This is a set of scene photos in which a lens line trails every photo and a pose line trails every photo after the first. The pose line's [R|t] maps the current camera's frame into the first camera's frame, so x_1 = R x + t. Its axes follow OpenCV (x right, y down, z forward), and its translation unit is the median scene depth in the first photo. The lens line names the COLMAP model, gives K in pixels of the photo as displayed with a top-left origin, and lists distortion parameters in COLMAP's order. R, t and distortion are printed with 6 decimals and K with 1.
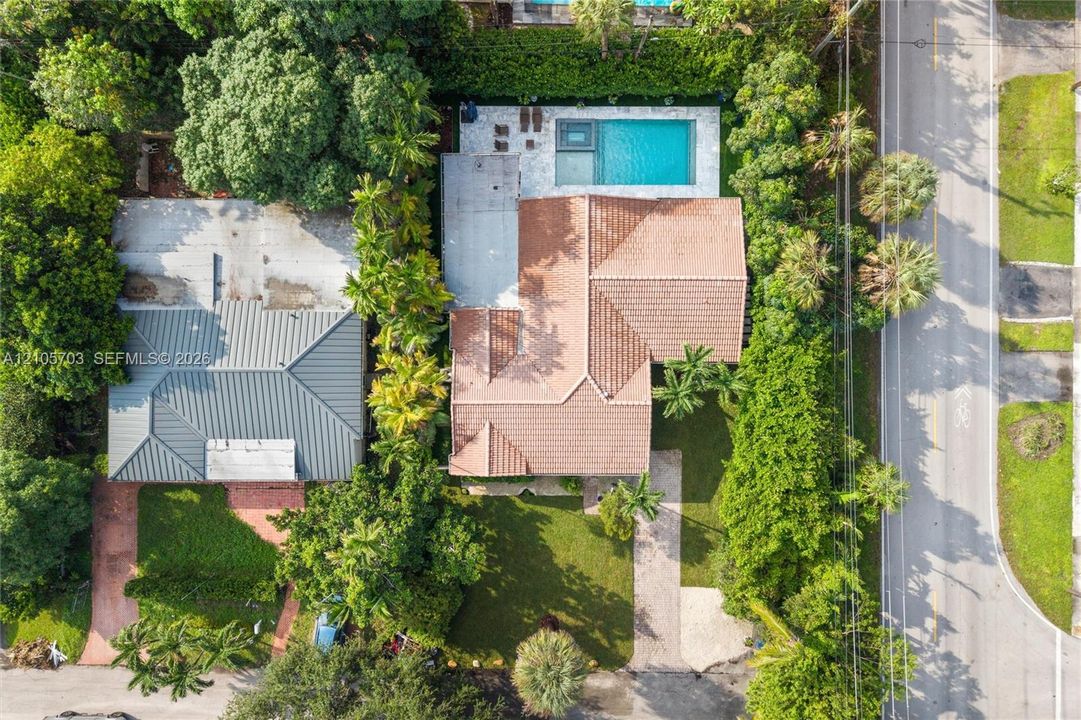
lens RADIAL K [[723.5, 0, 543.2], [0, 723.5, 363.9], [0, 0, 1]] dist [0.003628, -0.001340]
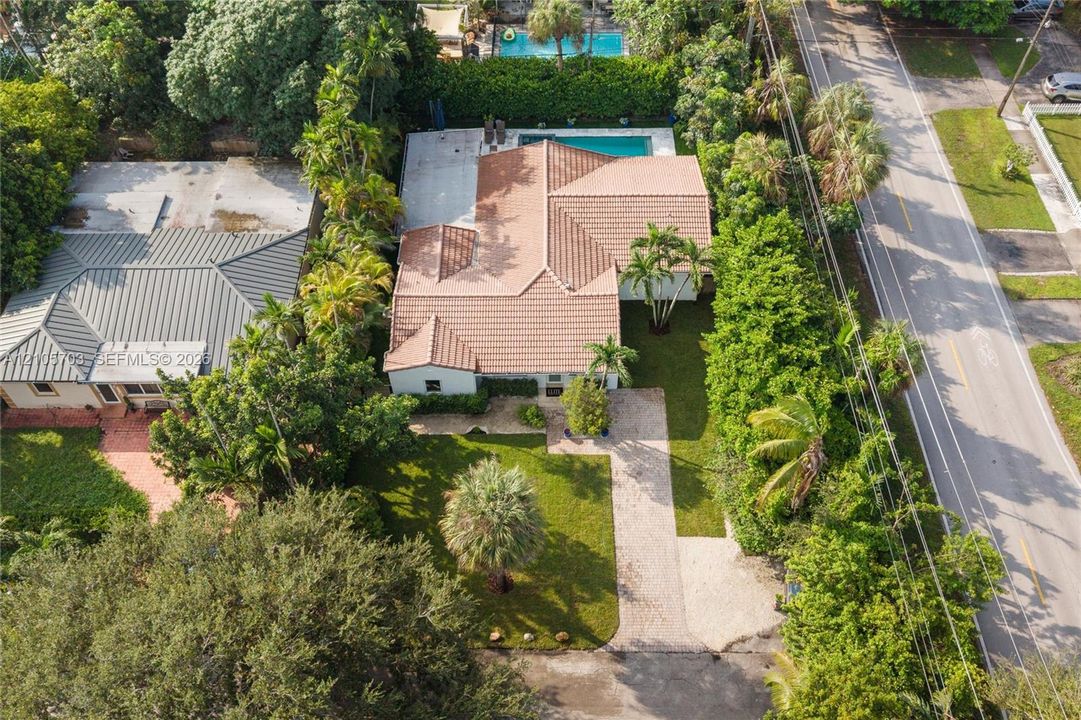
lens RADIAL K [[920.7, 0, 536.9], [0, 920.7, 361.7], [0, 0, 1]] dist [0.009171, -0.000915]
pose [[0.999996, 0.002306, 0.001865, 0.045885], [-0.000676, 0.789362, -0.613928, 0.796440], [-0.002888, 0.613924, 0.789360, 0.152249]]
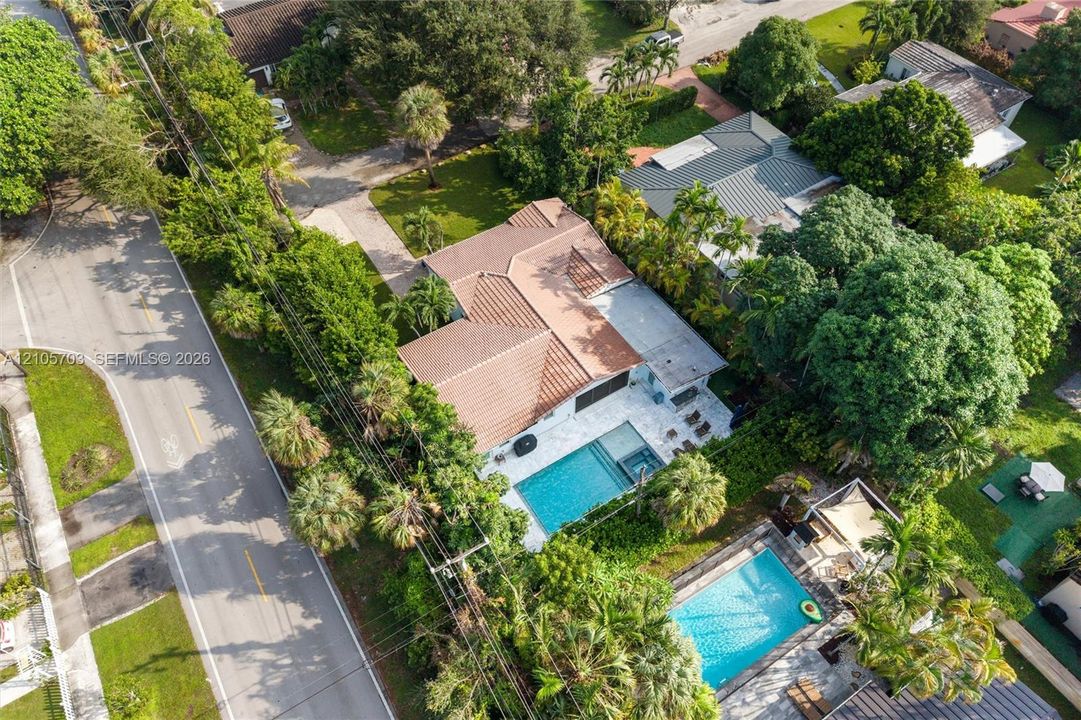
lens RADIAL K [[730.6, 0, 540.5], [0, 730.6, 360.0], [0, 0, 1]] dist [0.015712, 0.003211]
pose [[-0.841451, 0.440242, -0.313284, 0.438664], [-0.540054, -0.666579, 0.513824, -0.700928], [0.017378, 0.601548, 0.798648, 0.122222]]
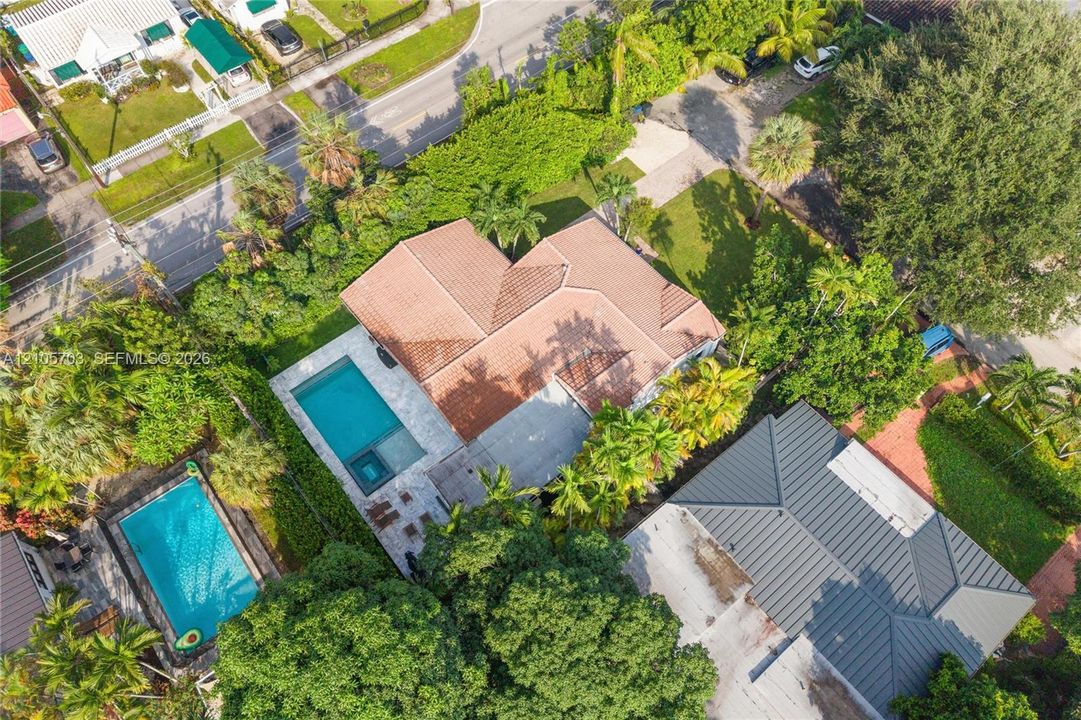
lens RADIAL K [[723.5, 0, 543.2], [0, 723.5, 363.9], [0, 0, 1]] dist [0.003628, -0.001340]
pose [[-0.637579, -0.661647, 0.394608, -0.392992], [0.770274, -0.556183, 0.311990, -0.381365], [0.013048, 0.502875, 0.864261, 0.150303]]
